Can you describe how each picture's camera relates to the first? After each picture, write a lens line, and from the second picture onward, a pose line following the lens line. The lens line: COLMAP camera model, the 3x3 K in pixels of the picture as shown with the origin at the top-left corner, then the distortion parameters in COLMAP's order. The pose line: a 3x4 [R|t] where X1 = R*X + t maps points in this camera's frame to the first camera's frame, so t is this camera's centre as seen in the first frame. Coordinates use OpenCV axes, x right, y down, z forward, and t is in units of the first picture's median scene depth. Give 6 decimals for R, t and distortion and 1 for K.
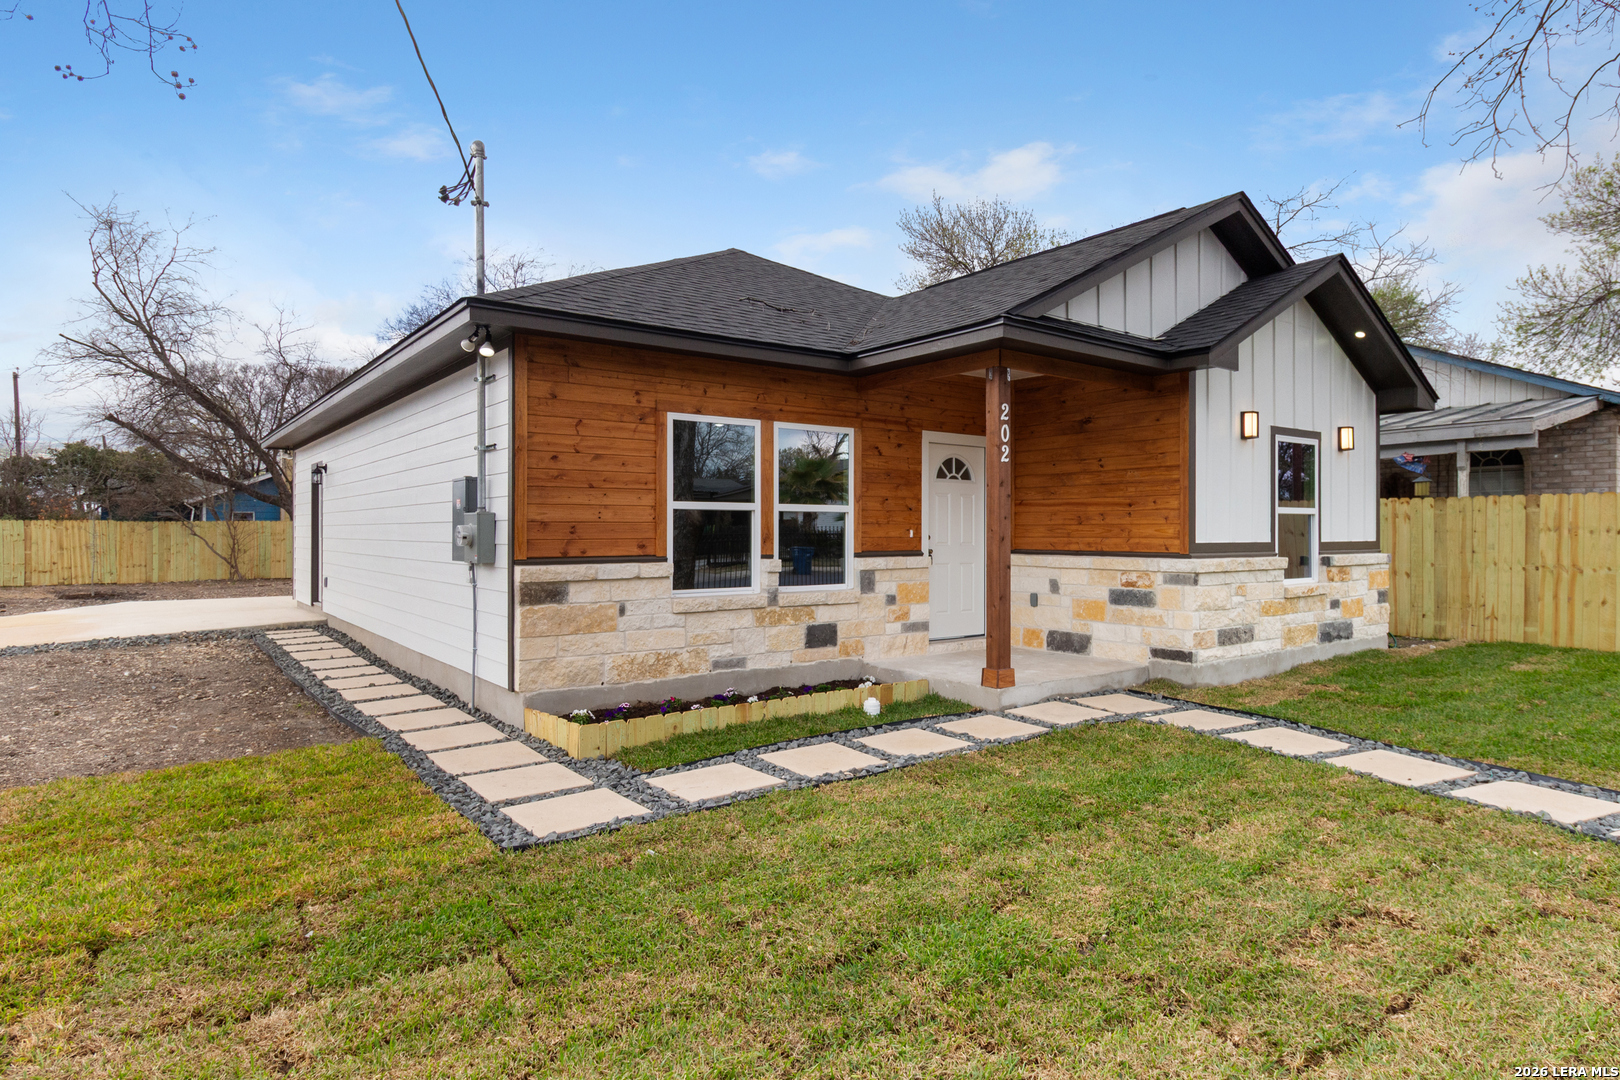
lens RADIAL K [[911.5, 0, 824.4], [0, 911.5, 535.7], [0, 0, 1]] dist [0.003541, 0.000383]
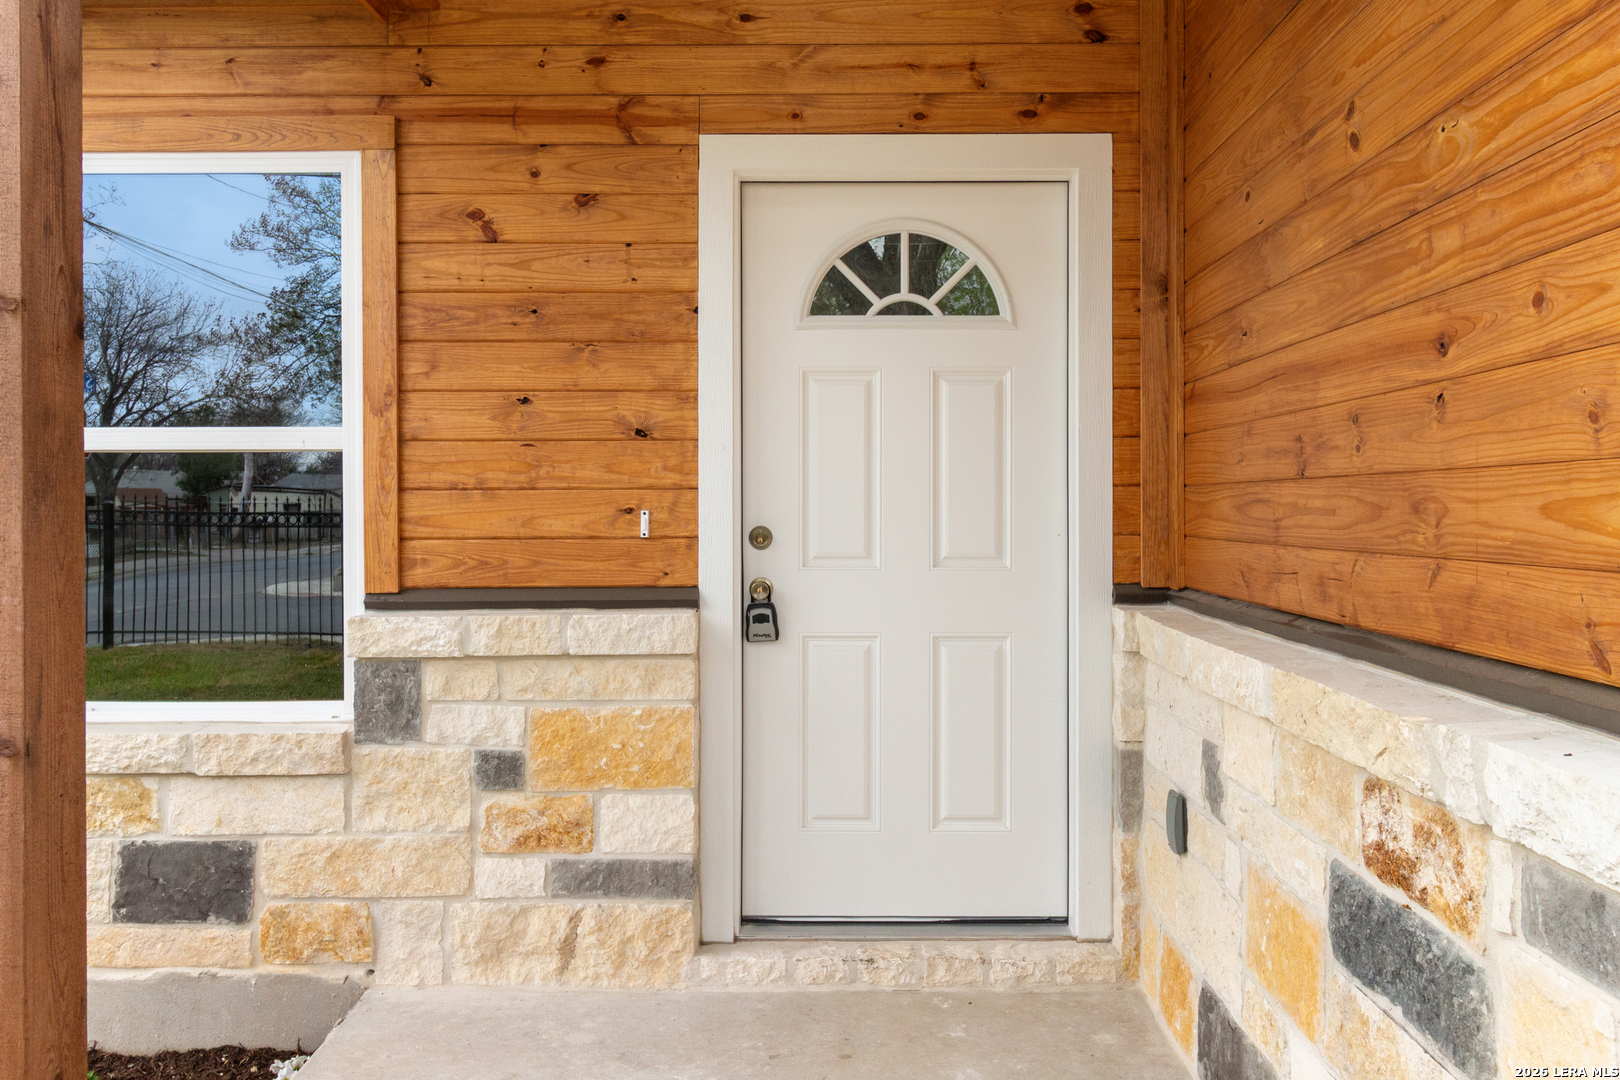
lens RADIAL K [[1299.9, 0, 800.6], [0, 1299.9, 513.9], [0, 0, 1]] dist [0.003588, 0.002277]
pose [[0.794503, -0.002200, -0.607256, 0.400772], [0.002592, 0.999997, -0.000232, -0.005553], [0.607254, -0.001390, 0.794506, 0.795234]]
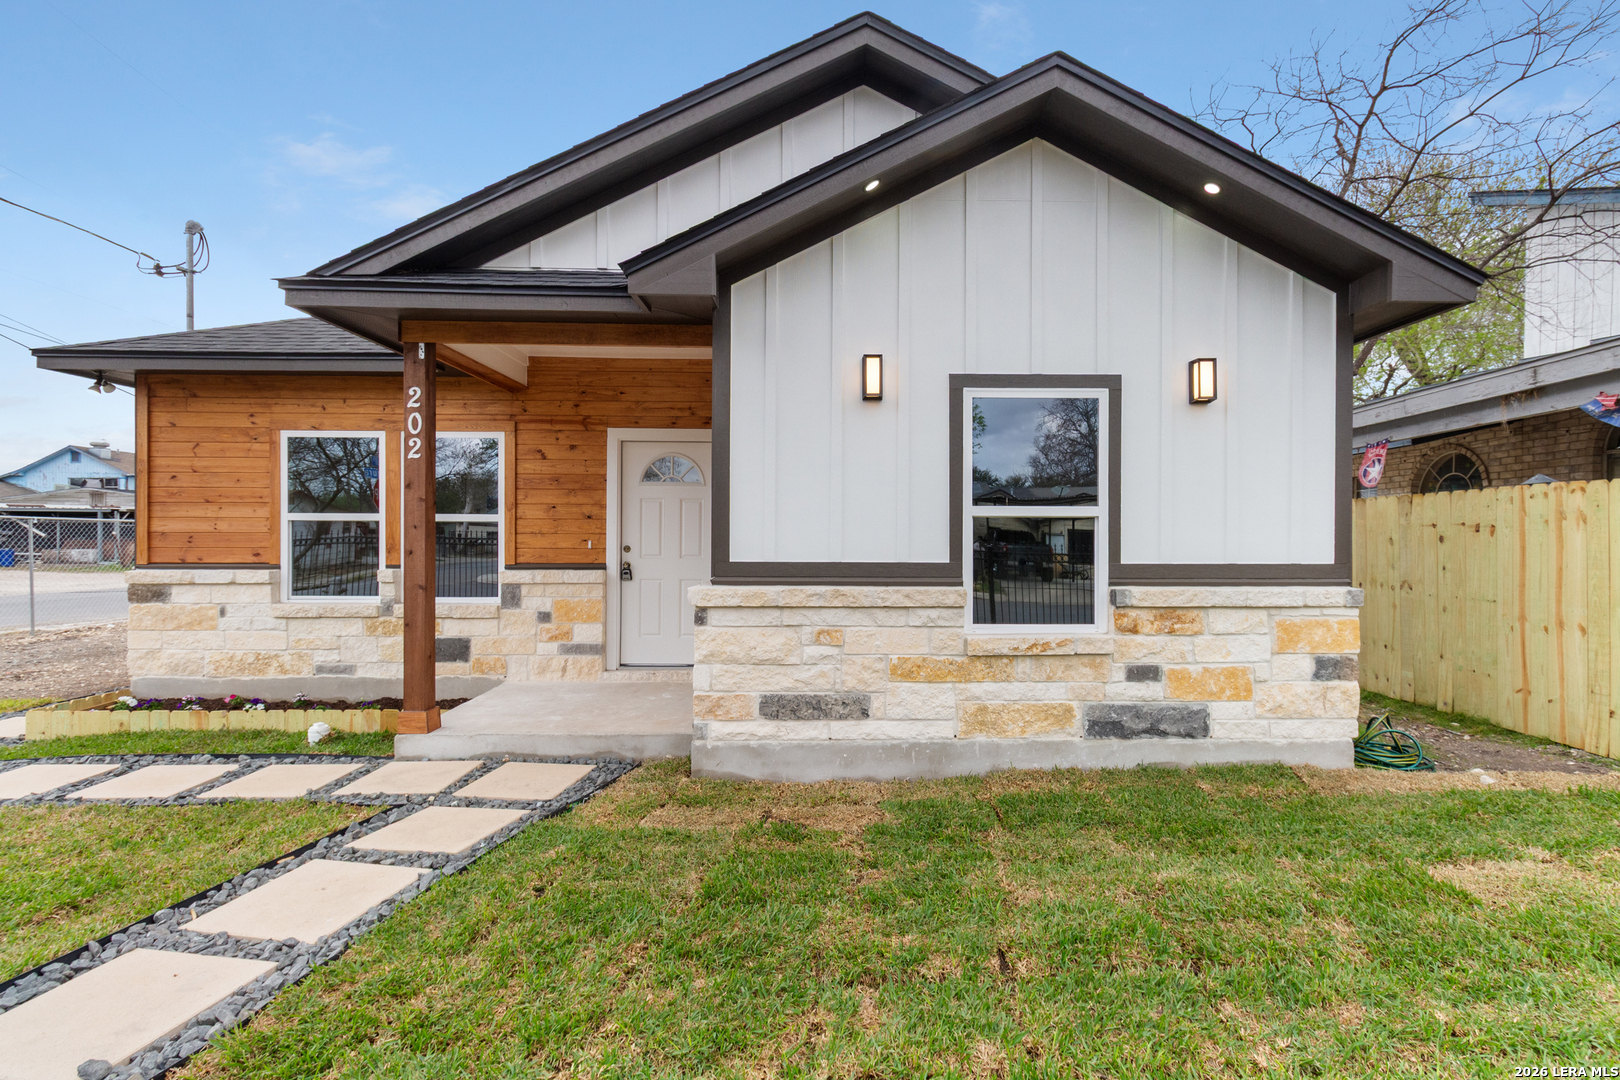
lens RADIAL K [[754.6, 0, 814.0], [0, 754.6, 543.5], [0, 0, 1]] dist [0.002963, 0.000117]
pose [[0.810861, 0.006571, -0.585202, 0.778018], [-0.005864, 0.999978, 0.003102, -0.007573], [0.585209, 0.000916, 0.810882, 0.579939]]
